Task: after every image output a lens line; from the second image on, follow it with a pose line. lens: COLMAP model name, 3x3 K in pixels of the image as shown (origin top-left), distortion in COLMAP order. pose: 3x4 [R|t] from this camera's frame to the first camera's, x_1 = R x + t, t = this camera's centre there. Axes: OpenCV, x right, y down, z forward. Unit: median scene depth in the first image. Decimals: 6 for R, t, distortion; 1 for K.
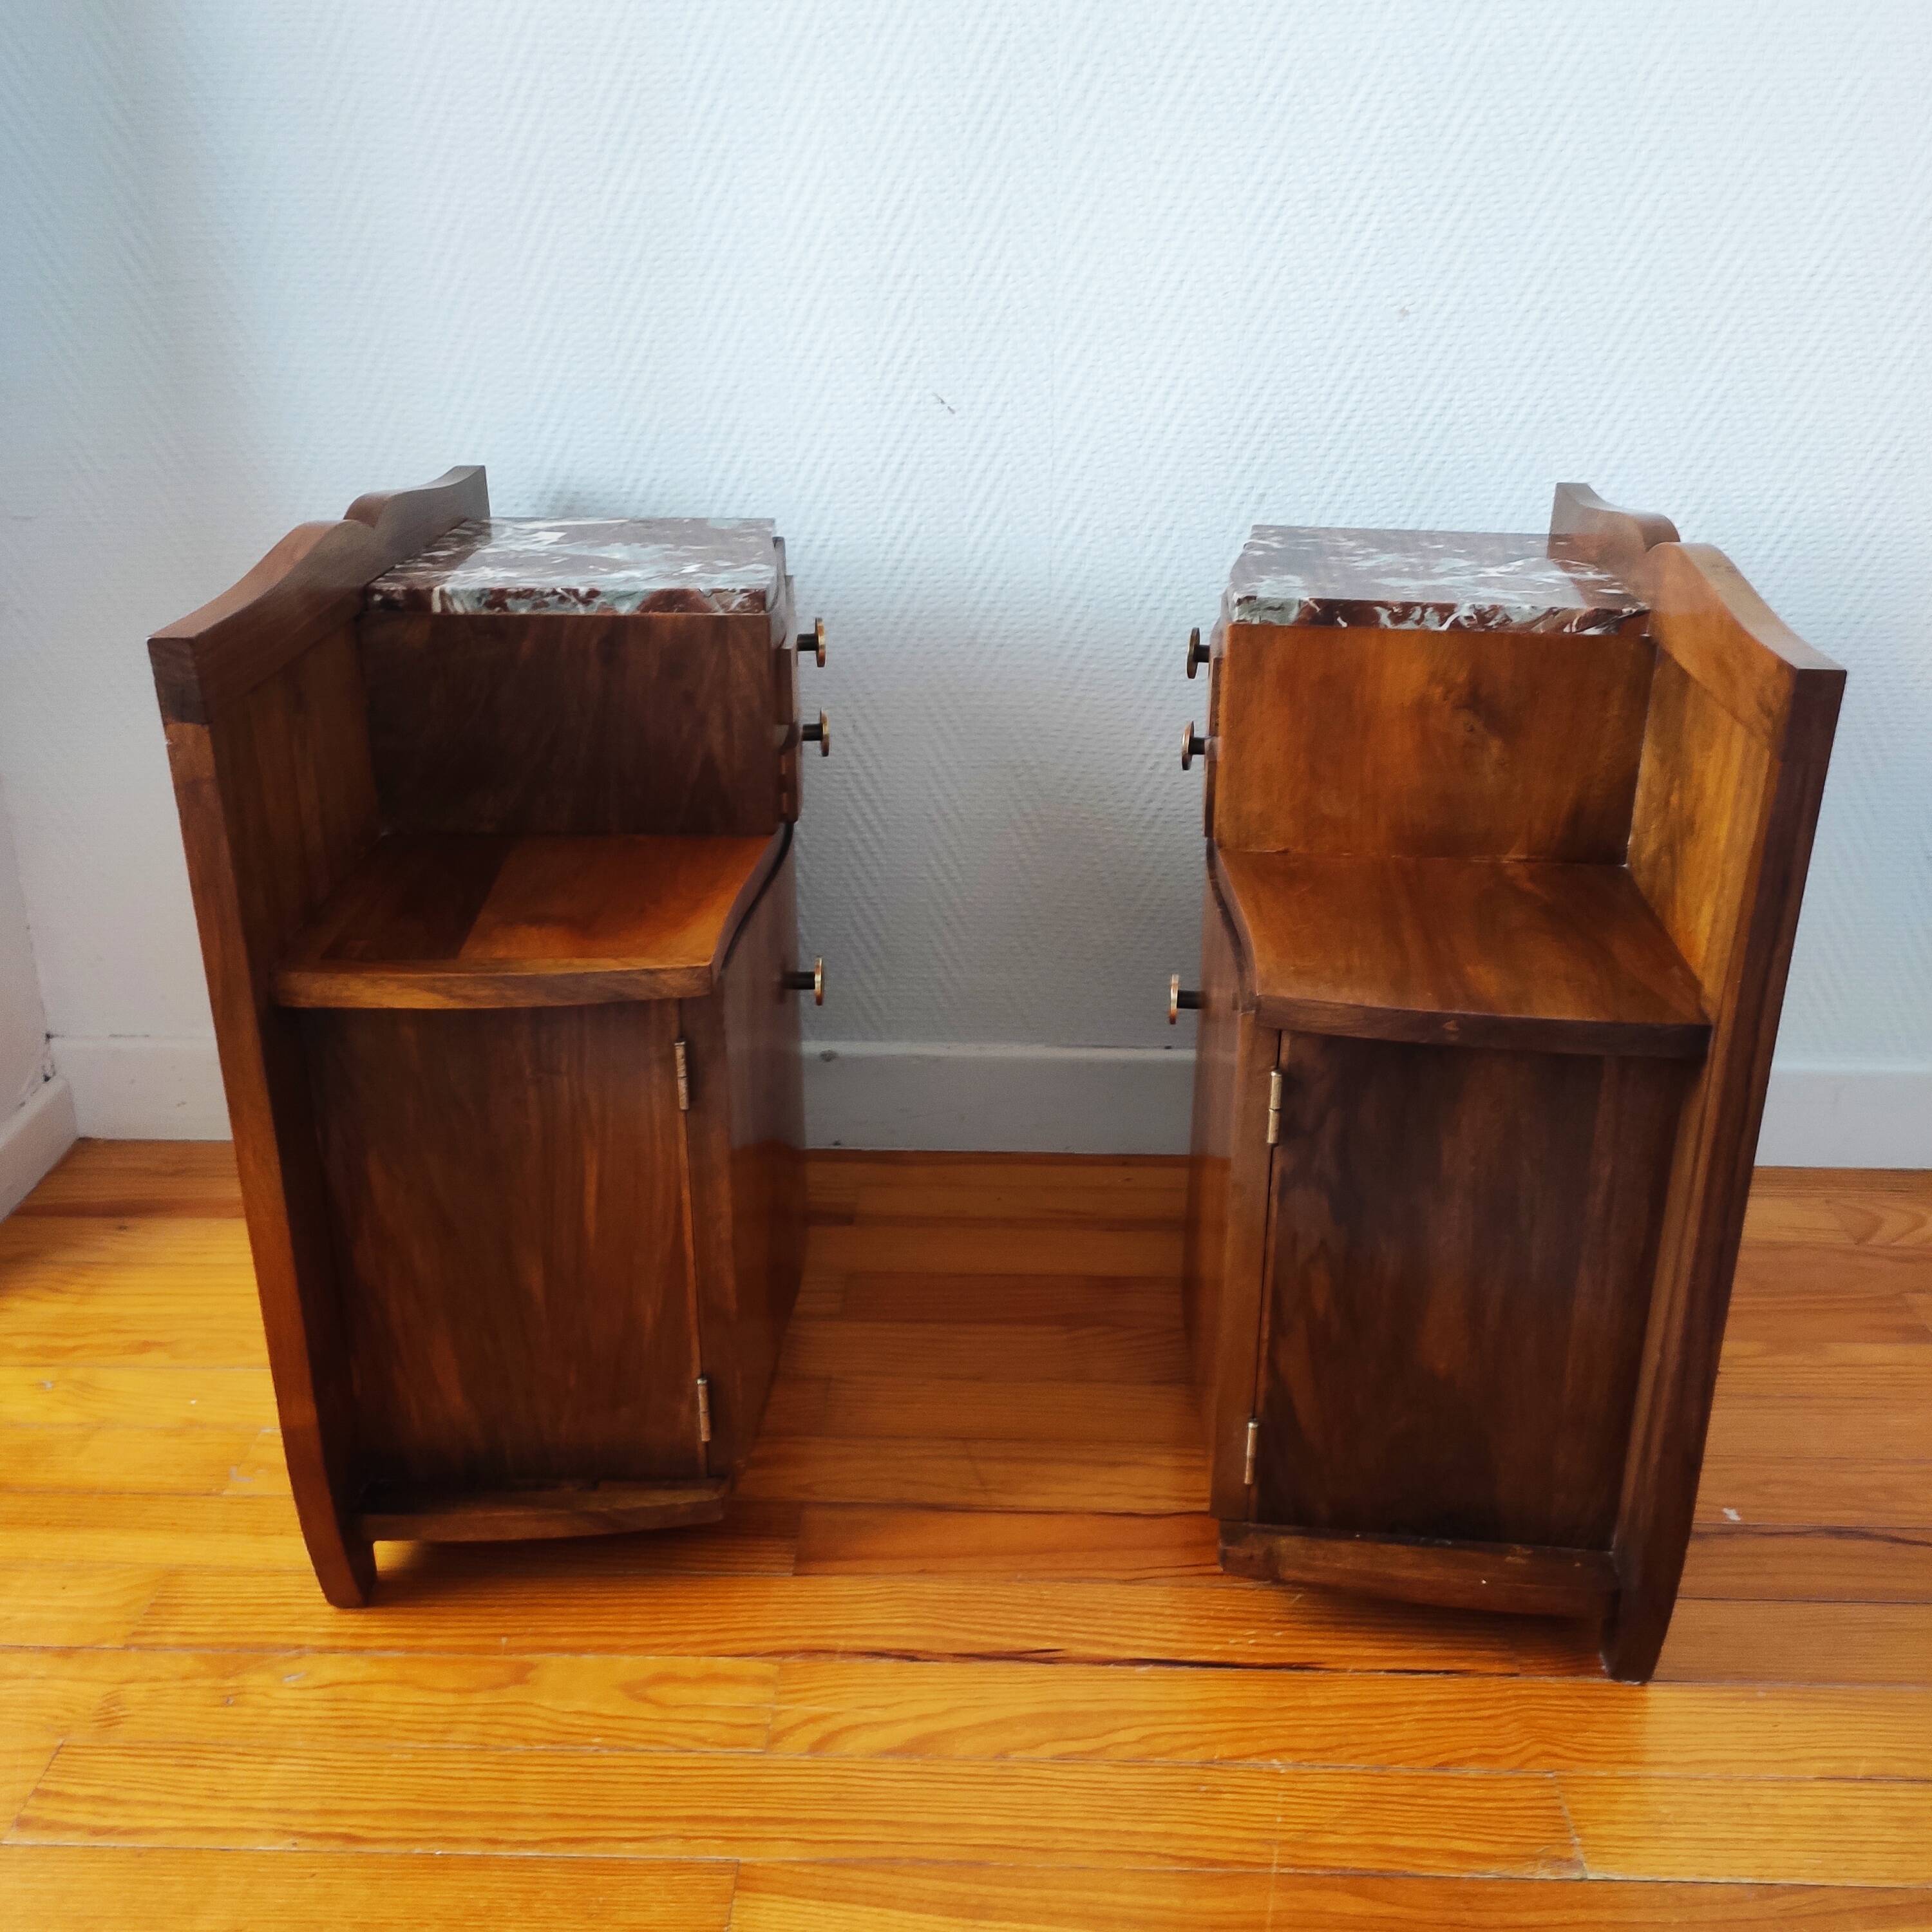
lens RADIAL K [[1891.1, 0, 958.7], [0, 1891.1, 972.3], [0, 0, 1]] dist [0.100425, -0.148786]
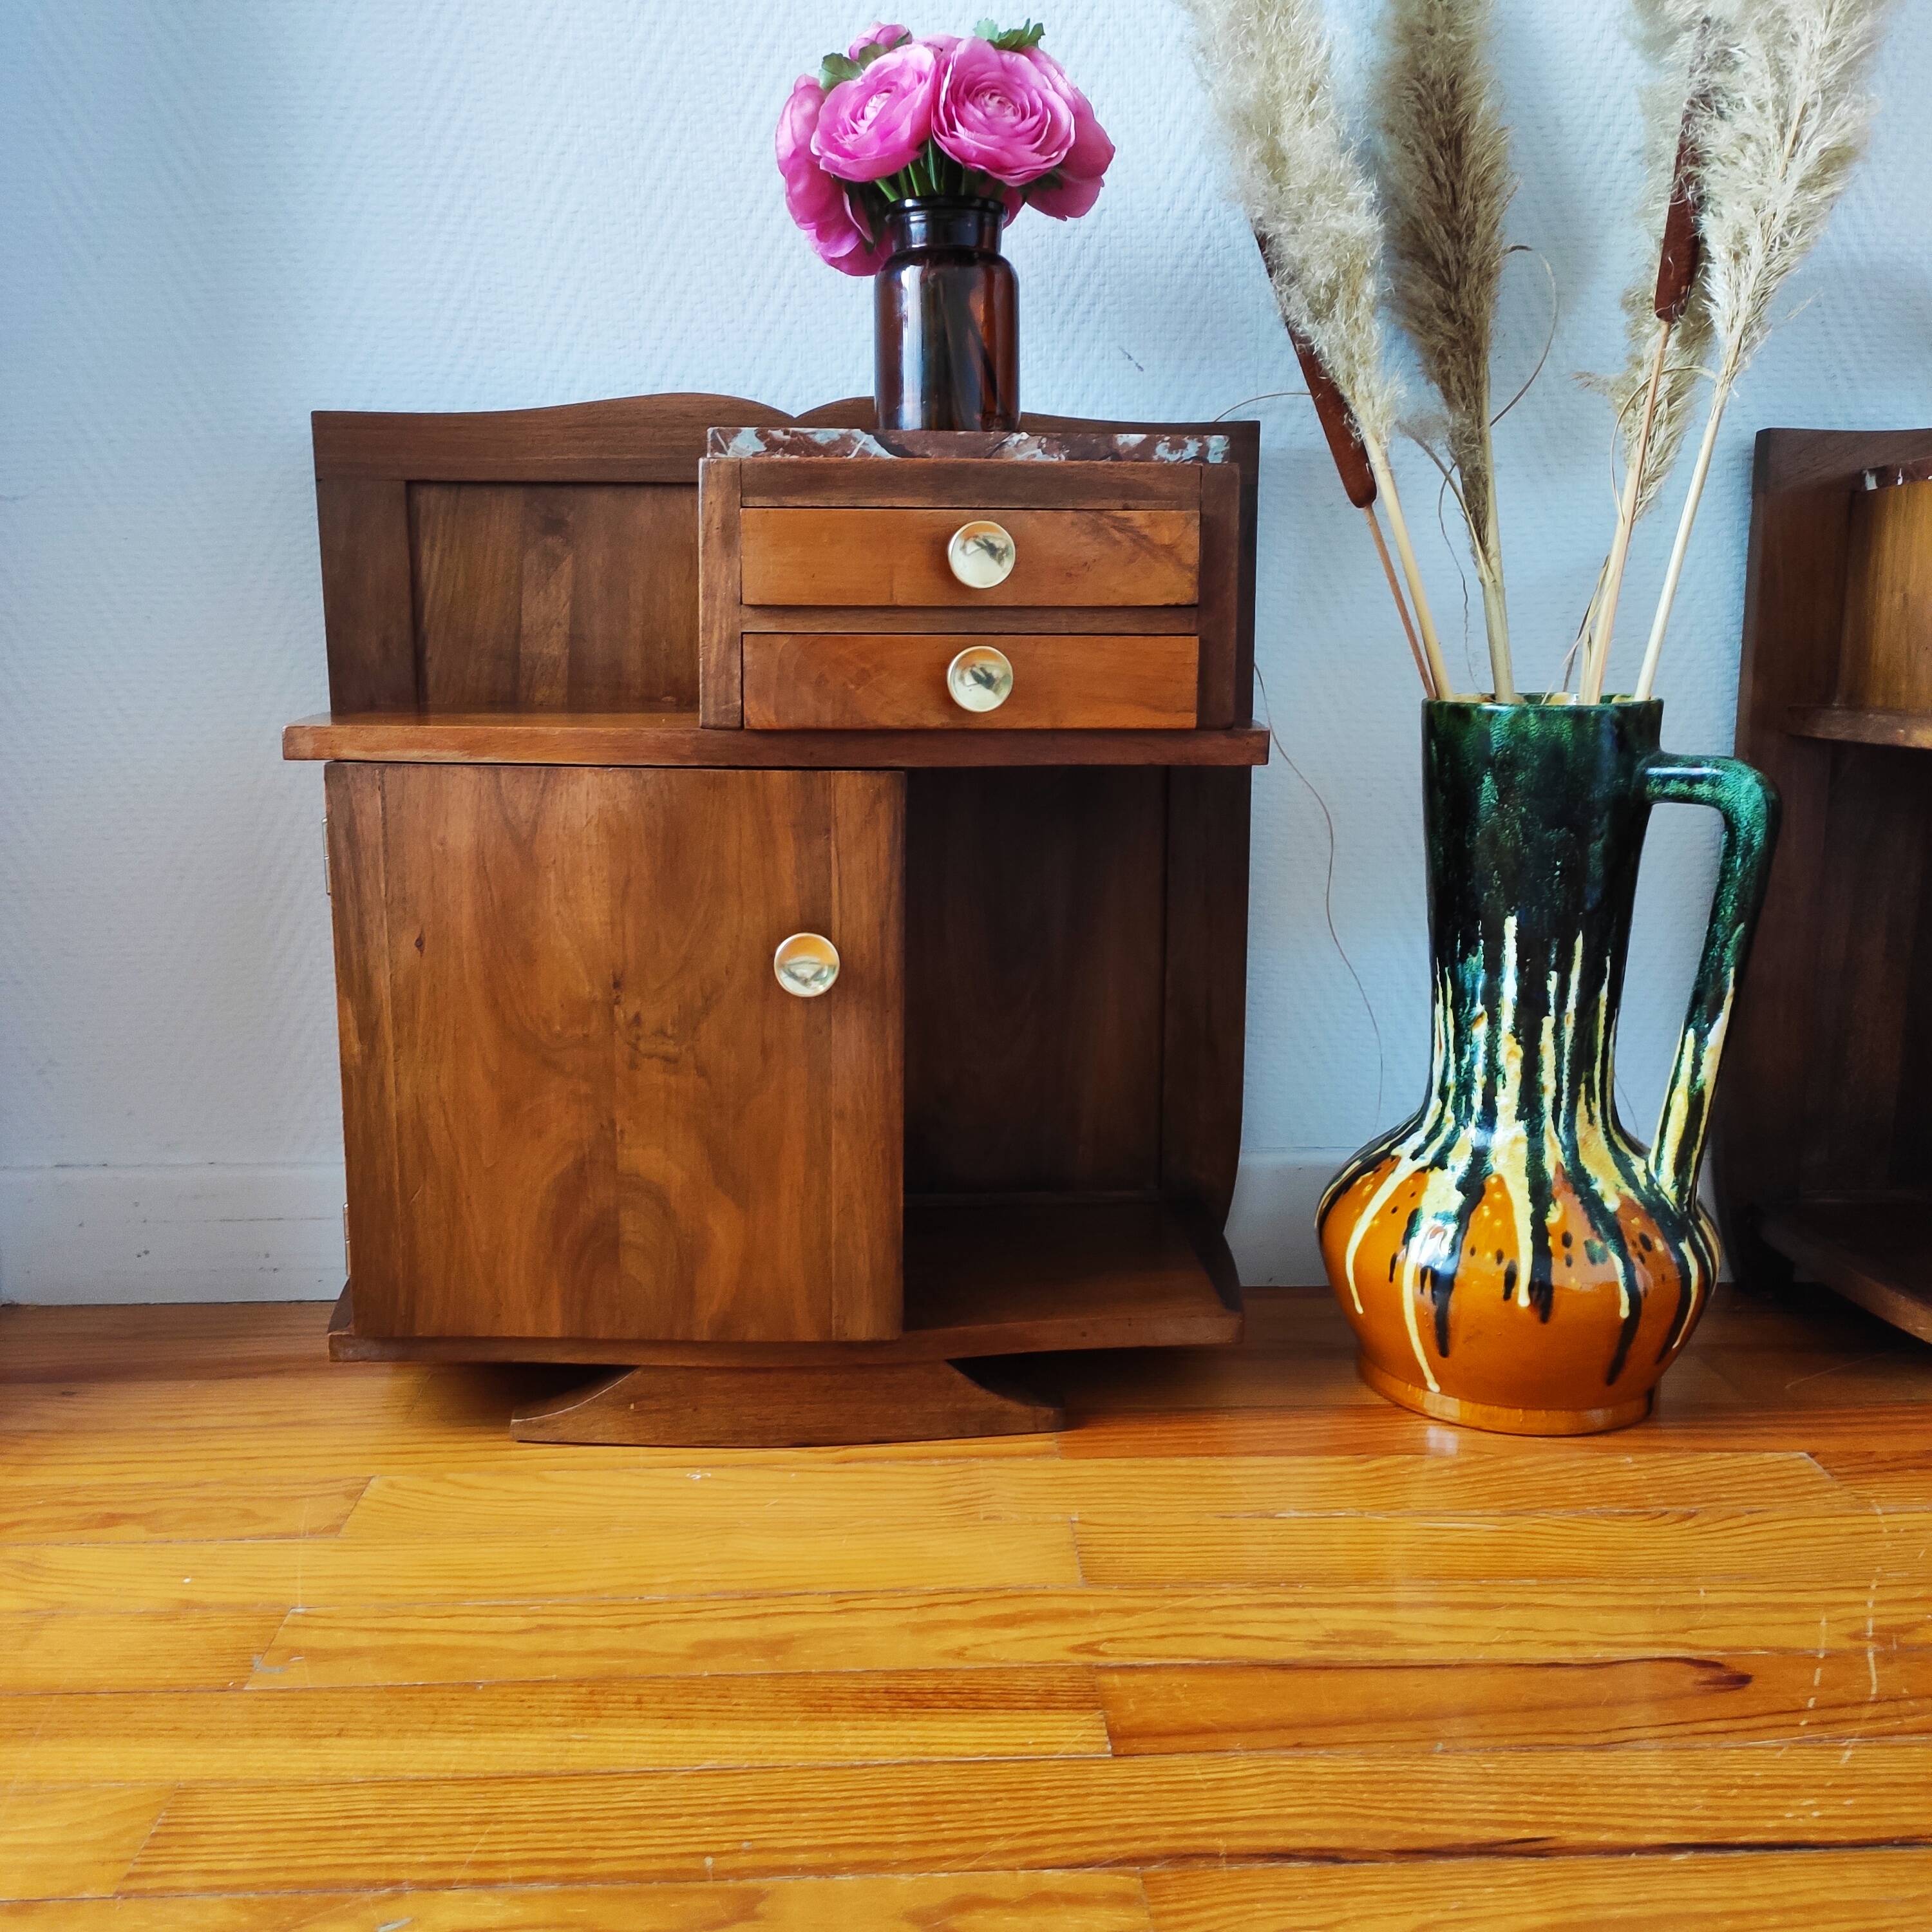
lens RADIAL K [[1897.3, 0, 963.4], [0, 1897.3, 959.9], [0, 0, 1]] dist [0.077063, -0.108087]
pose [[0.997315, -0.012817, 0.072105, -0.202258], [0.027578, 0.977820, -0.207625, 0.194468], [-0.067845, 0.209056, 0.975547, 0.302857]]
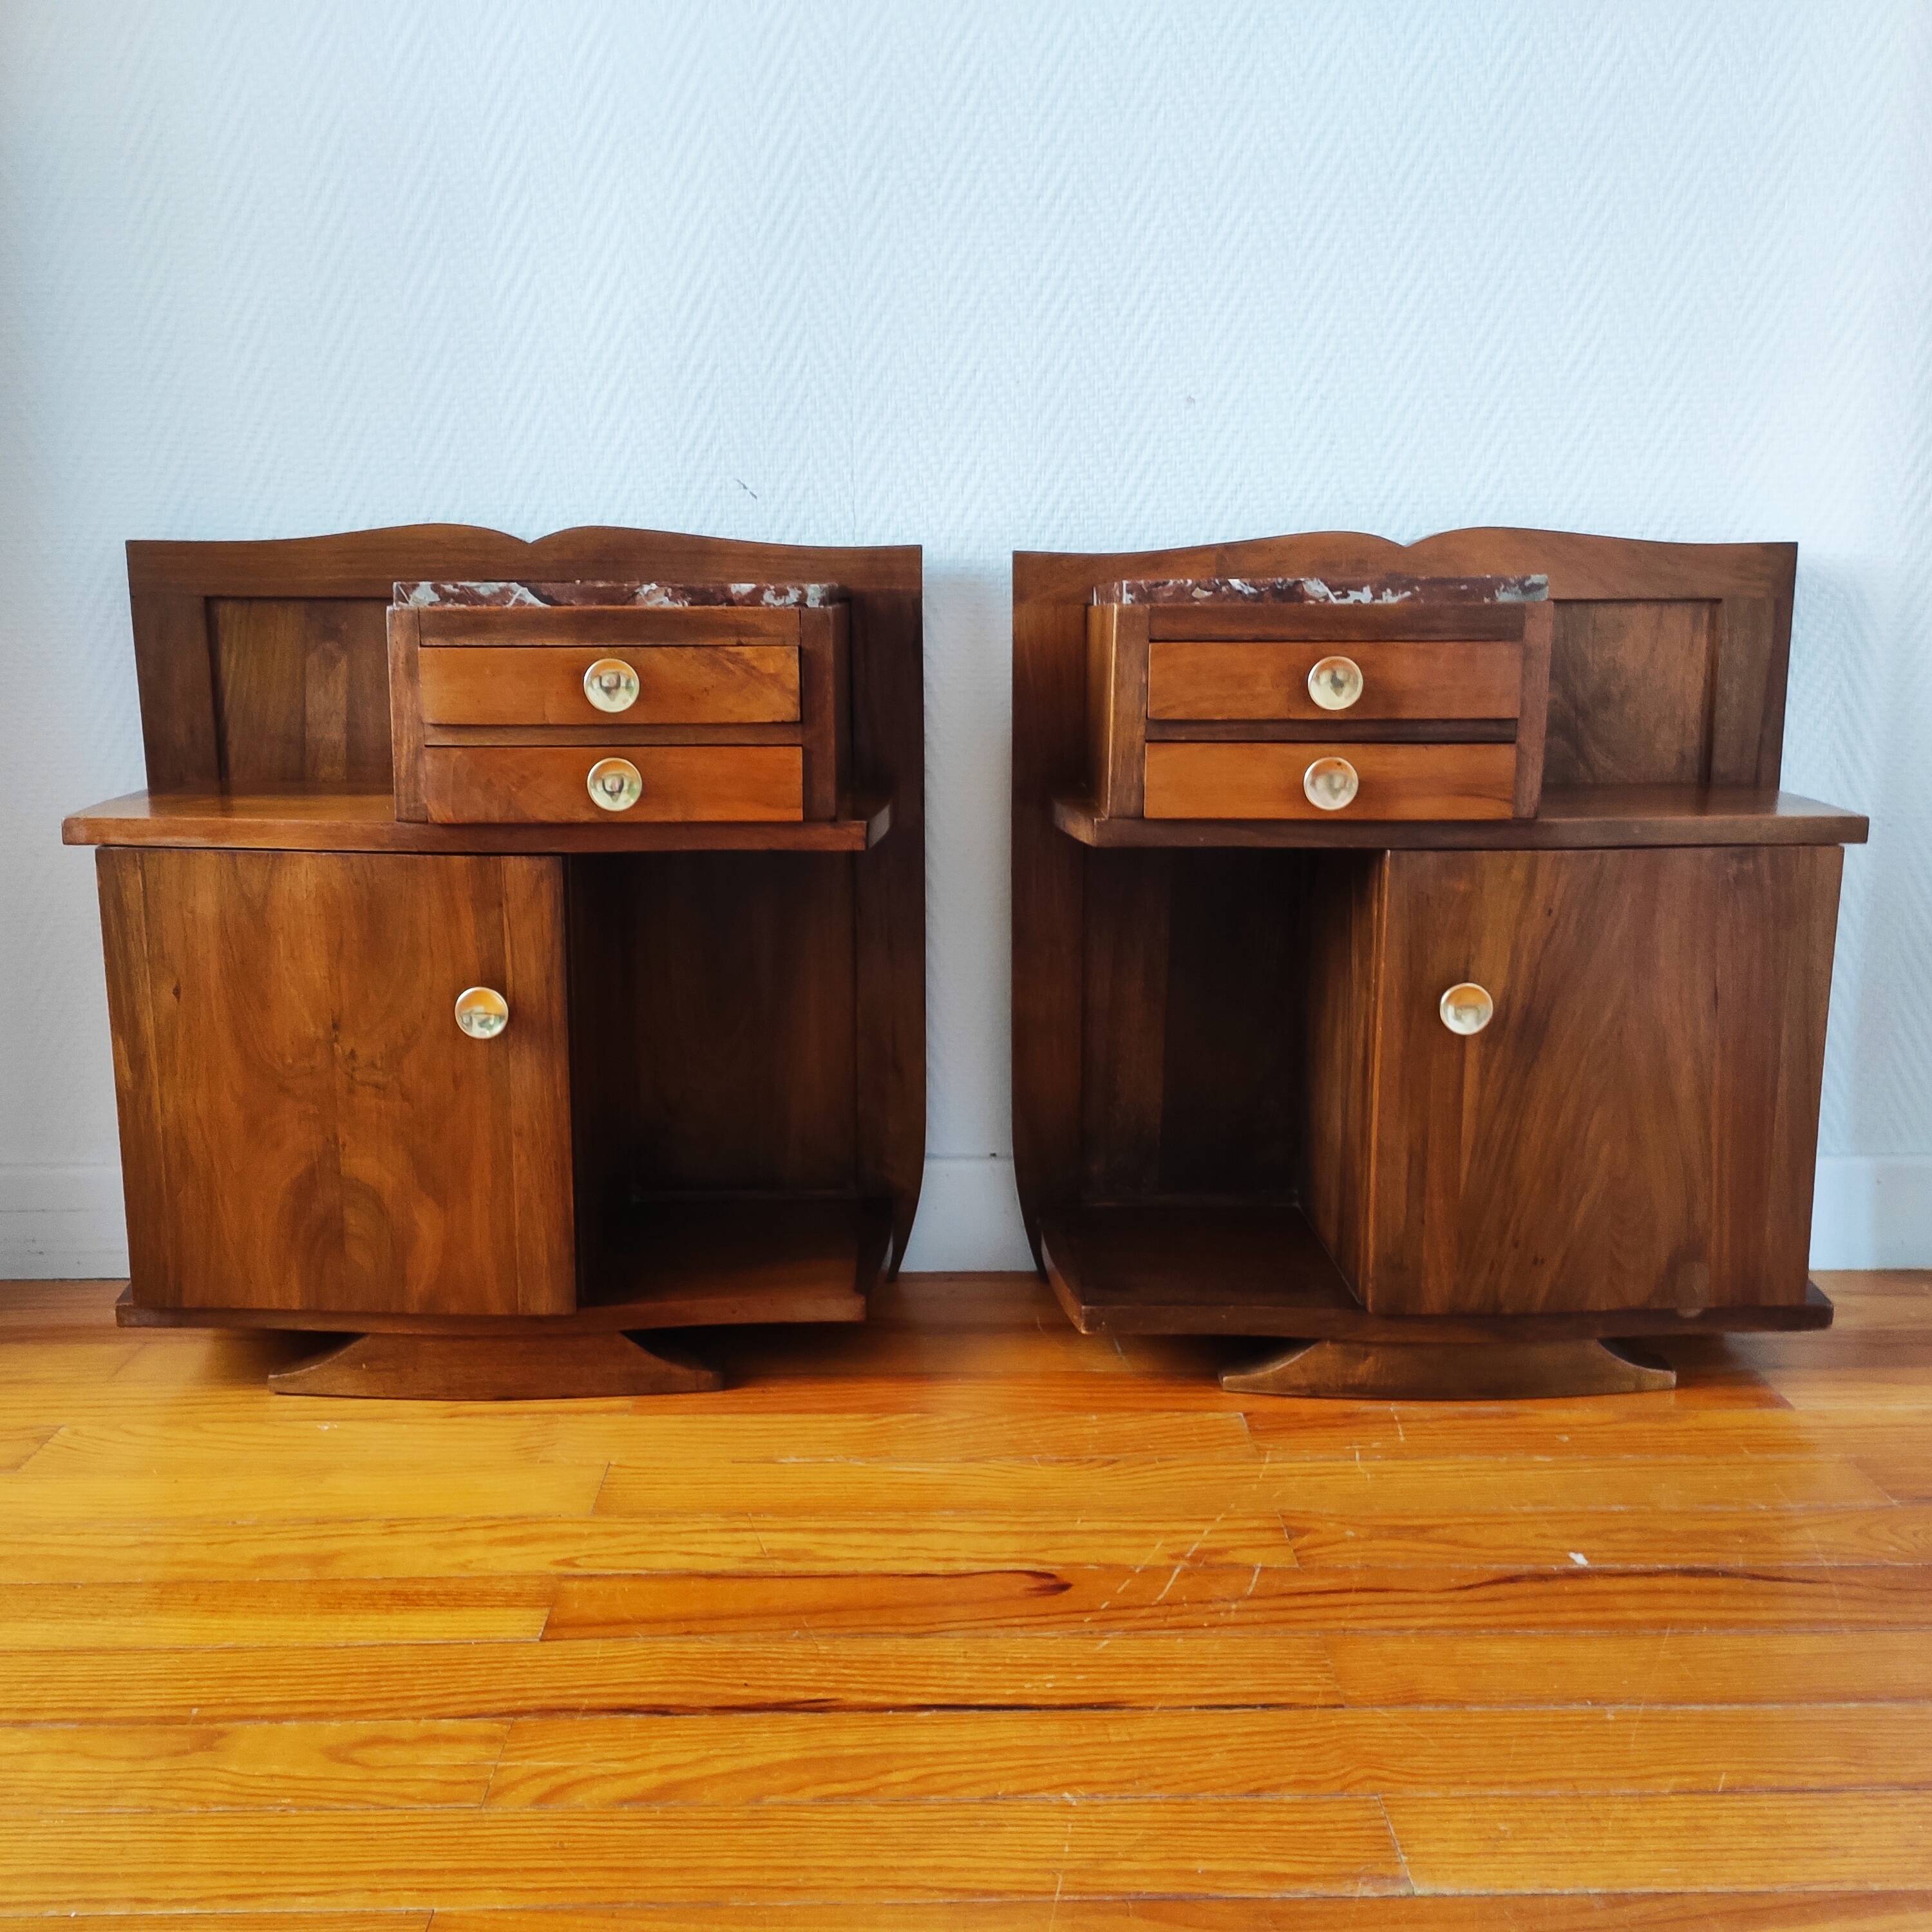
lens RADIAL K [[1891.1, 0, 958.7], [0, 1891.1, 972.3], [0, 0, 1]] dist [0.100425, -0.148786]
pose [[0.998943, -0.011127, 0.044596, 0.077474], [0.019194, 0.982593, -0.184775, 0.194926], [-0.041764, 0.185436, 0.981768, 0.067494]]
